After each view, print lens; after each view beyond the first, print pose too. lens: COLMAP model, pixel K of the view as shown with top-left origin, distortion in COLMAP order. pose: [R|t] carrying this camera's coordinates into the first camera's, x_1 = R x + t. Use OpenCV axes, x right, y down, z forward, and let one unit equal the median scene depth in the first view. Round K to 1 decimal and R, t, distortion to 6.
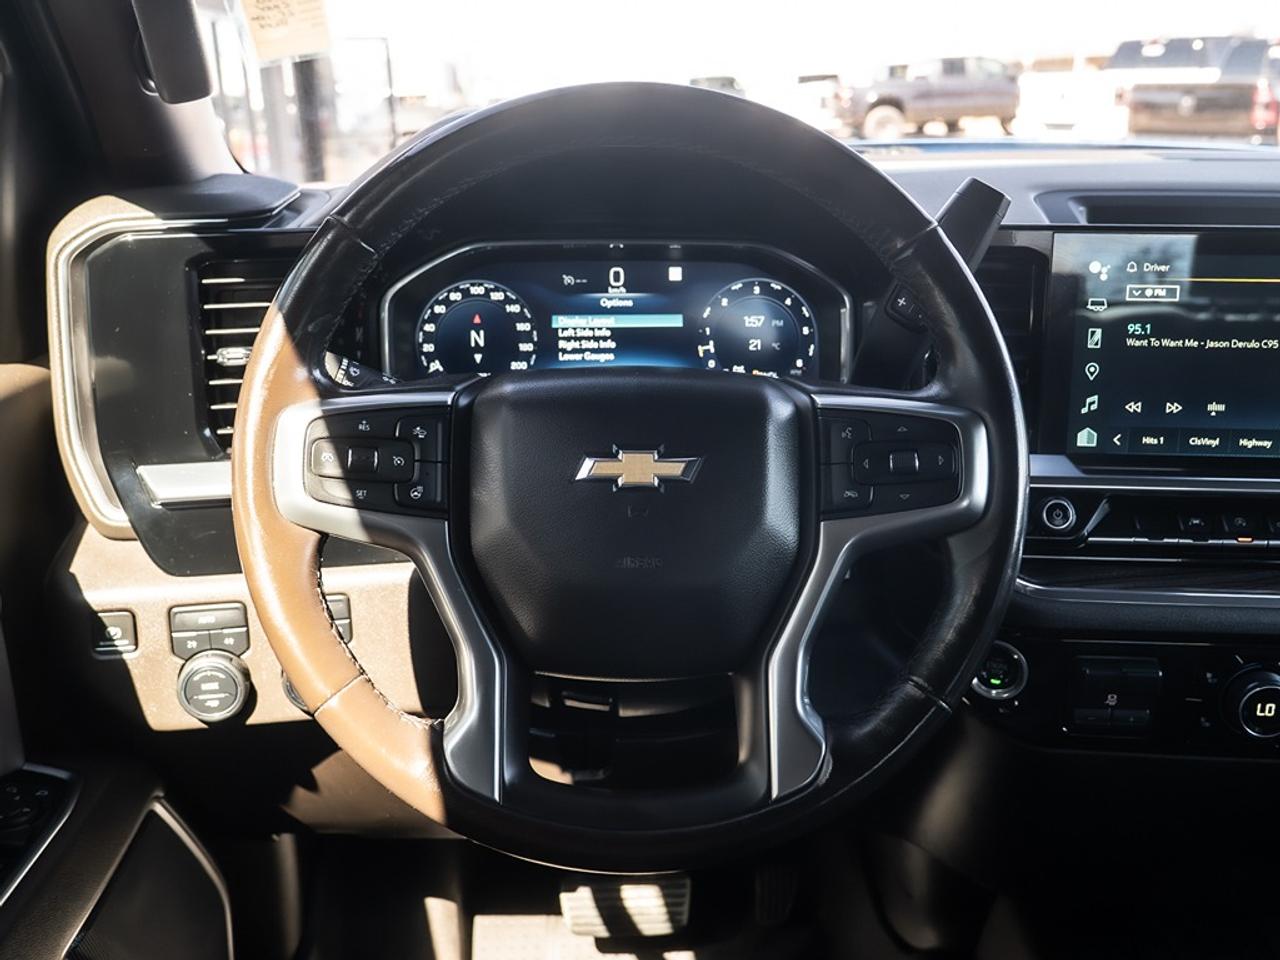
lens RADIAL K [[1183.0, 0, 650.7], [0, 1183.0, 461.4], [0, 0, 1]] dist [-0.031764, 0.000000]
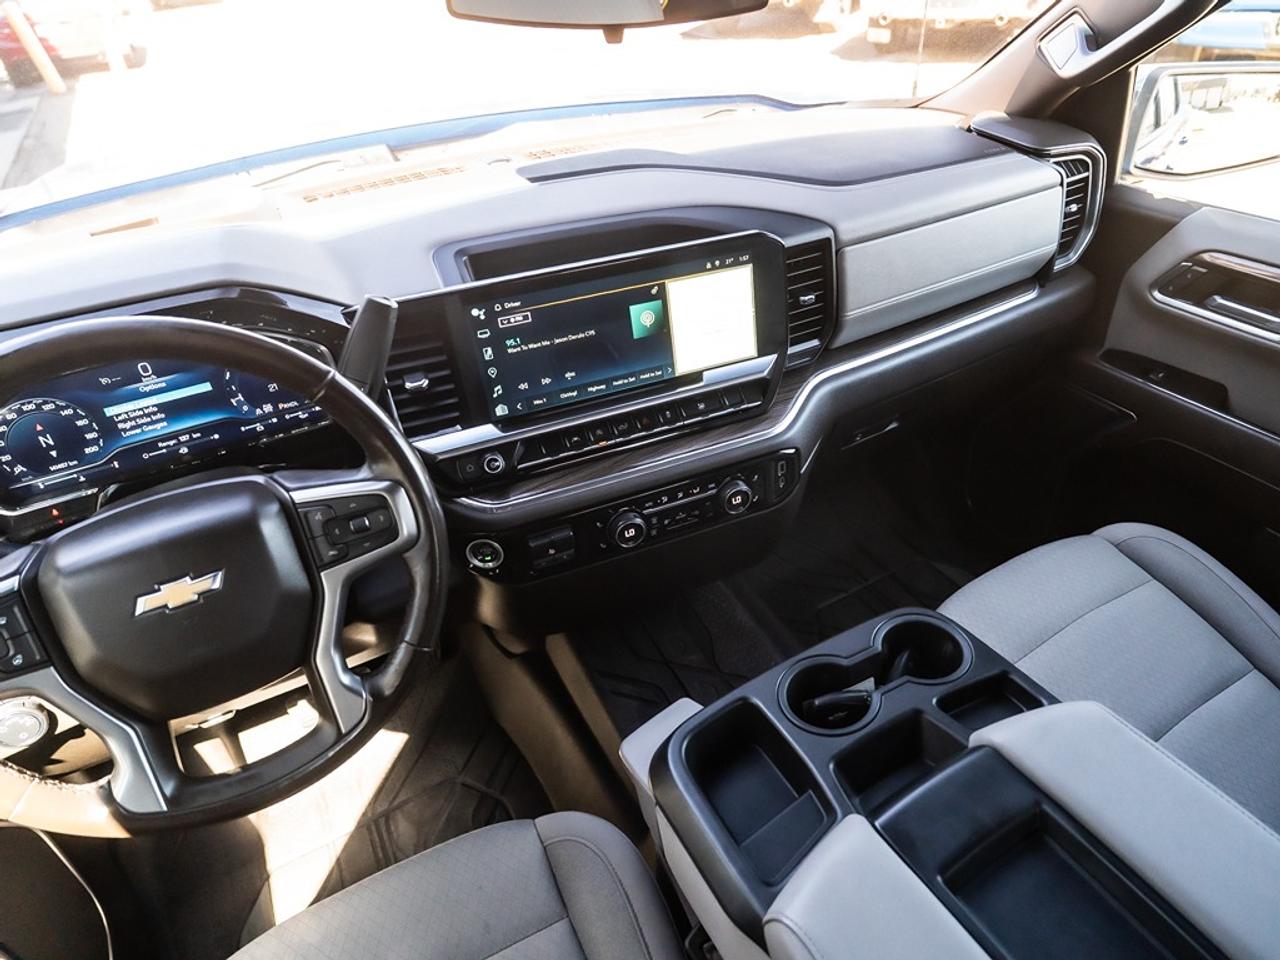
lens RADIAL K [[772.0, 0, 713.8], [0, 772.0, 477.1], [0, 0, 1]] dist [-0.019034, -0.001993]
pose [[0.874517, -0.306356, 0.375986, 0.176016], [0.172688, 0.921121, 0.348876, -0.234990], [-0.453209, -0.240170, 0.858440, -0.081880]]
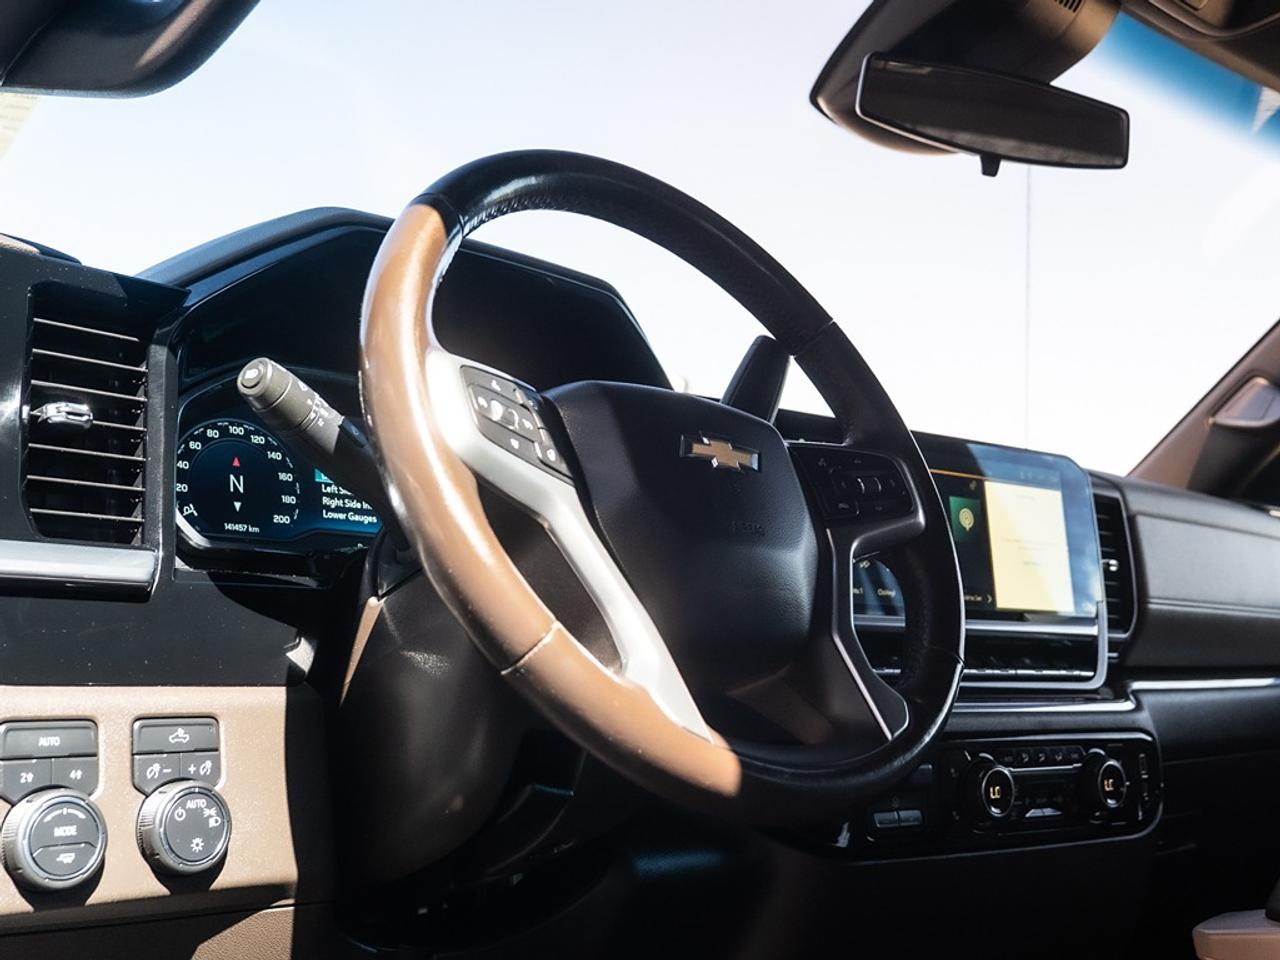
lens RADIAL K [[1424.5, 0, 698.5], [0, 1424.5, 497.5], [0, 0, 1]] dist [-0.046083, 0.000000]
pose [[0.734770, 0.096114, 0.671473, -0.586679], [0.191551, 0.920219, -0.341327, 0.316405], [-0.650709, 0.379418, 0.657739, 0.119939]]
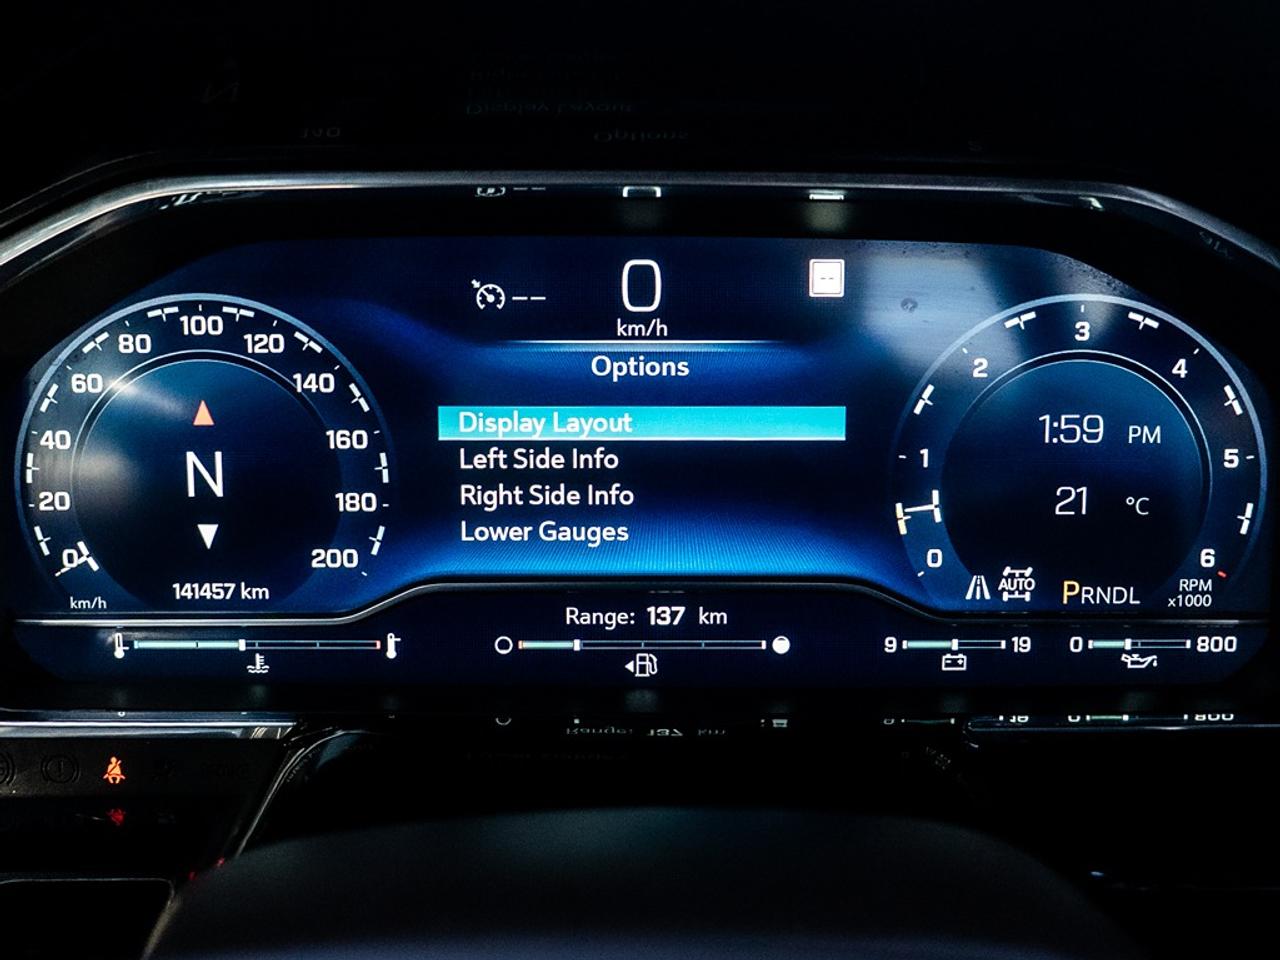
lens RADIAL K [[772.0, 0, 656.9], [0, 772.0, 376.9], [0, 0, 1]] dist [-0.019034, -0.001993]
pose [[0.999691, 0.009148, -0.023133, -0.019554], [-0.010626, 0.997855, -0.064595, -0.118646], [0.022493, 0.064821, 0.997643, 0.795677]]
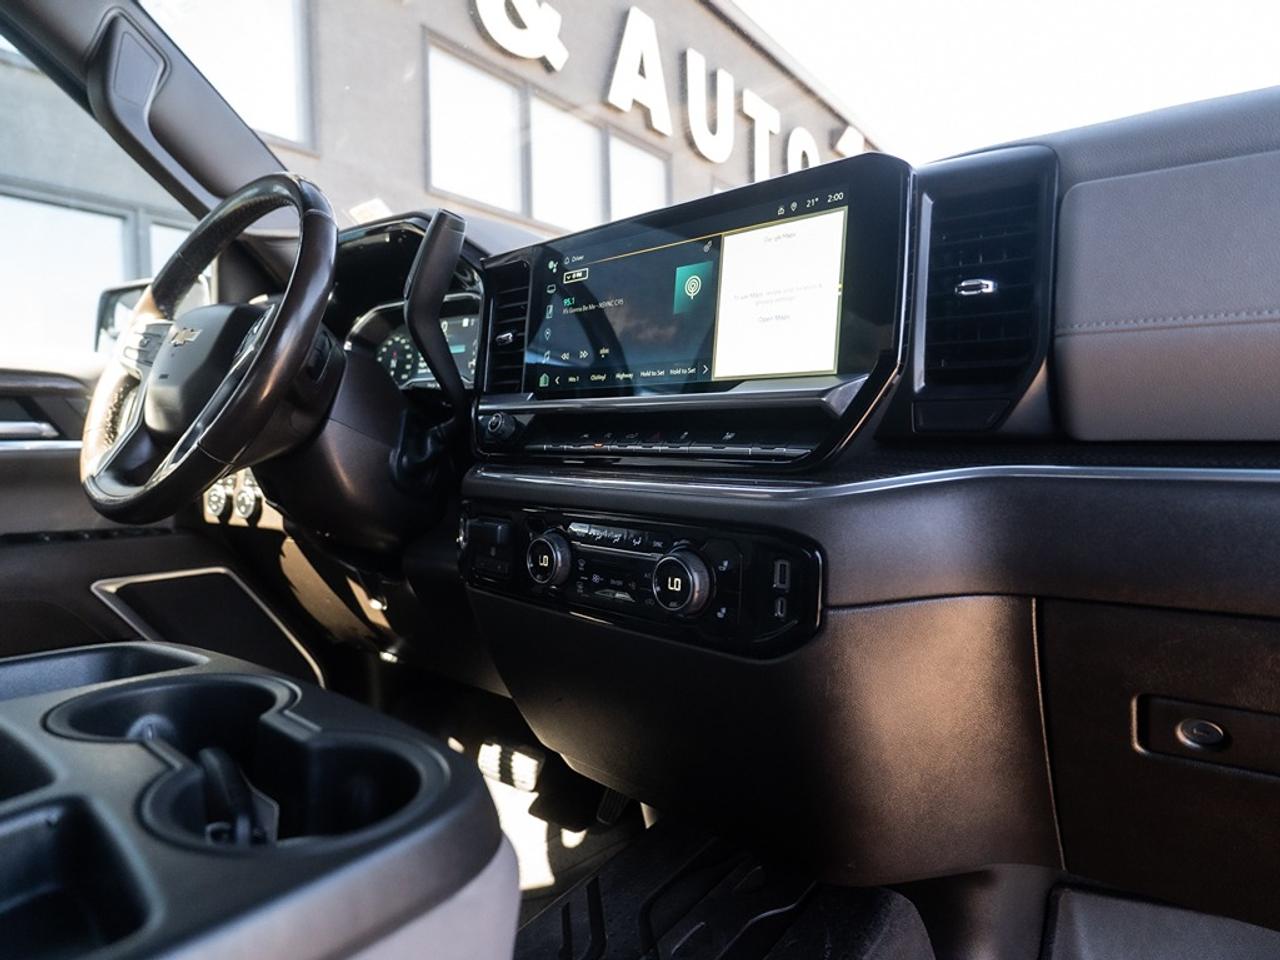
lens RADIAL K [[772.0, 0, 646.0], [0, 772.0, 481.3], [0, 0, 1]] dist [-0.019034, -0.001993]
pose [[0.773883, 0.043461, -0.631835, 0.966386], [-0.192784, 0.966465, -0.169647, 0.213129], [0.603274, 0.253095, 0.756309, 0.354191]]
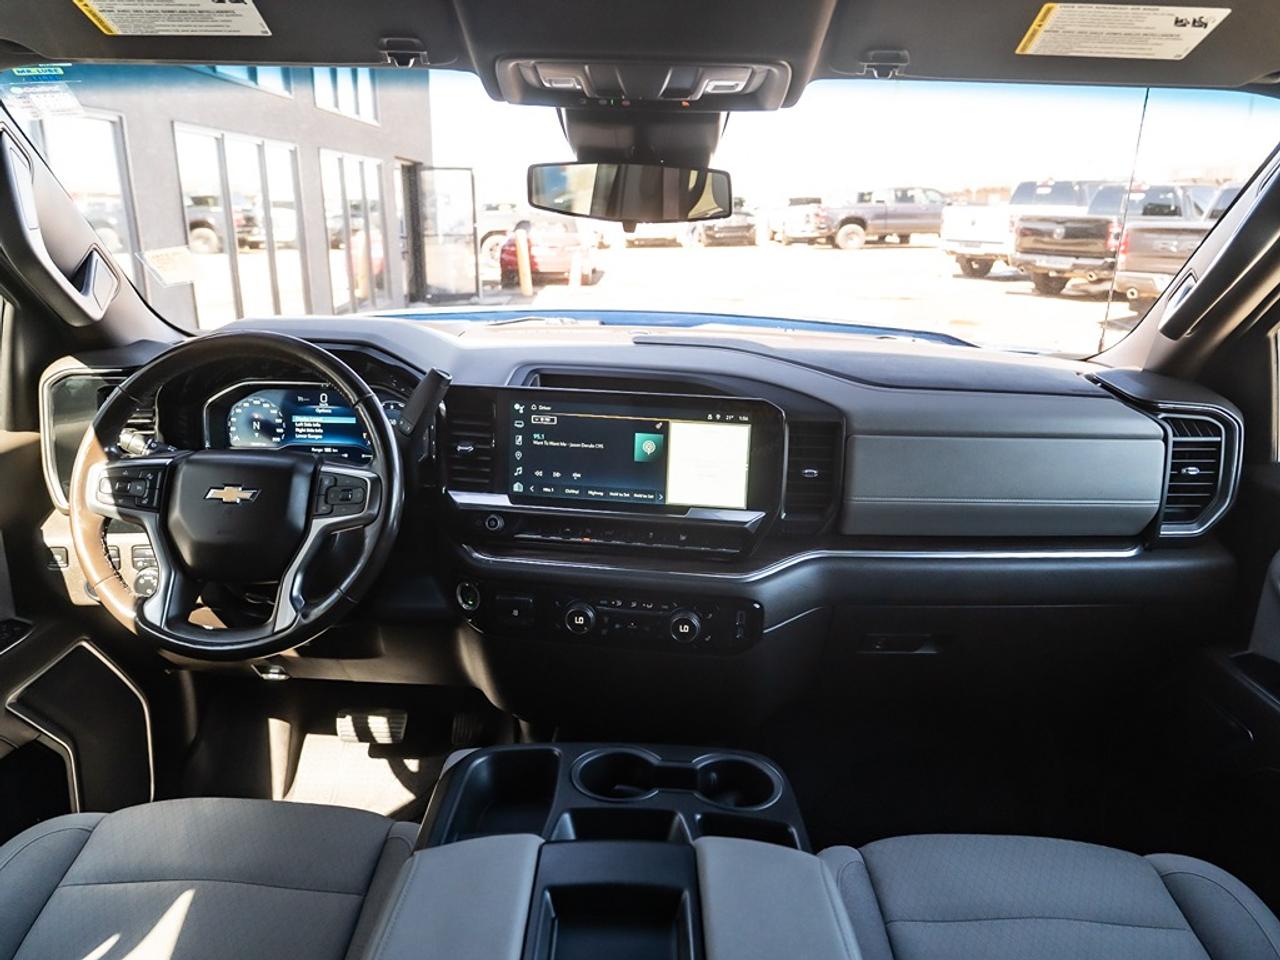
lens RADIAL K [[889.5, 0, 649.9], [0, 889.5, 450.2], [0, 0, 1]] dist [-0.028385, -0.003828]
pose [[0.998625, 0.039833, -0.034073, 0.591660], [-0.040899, 0.998677, -0.031177, -0.041448], [0.032786, 0.032528, 0.998933, -0.512241]]
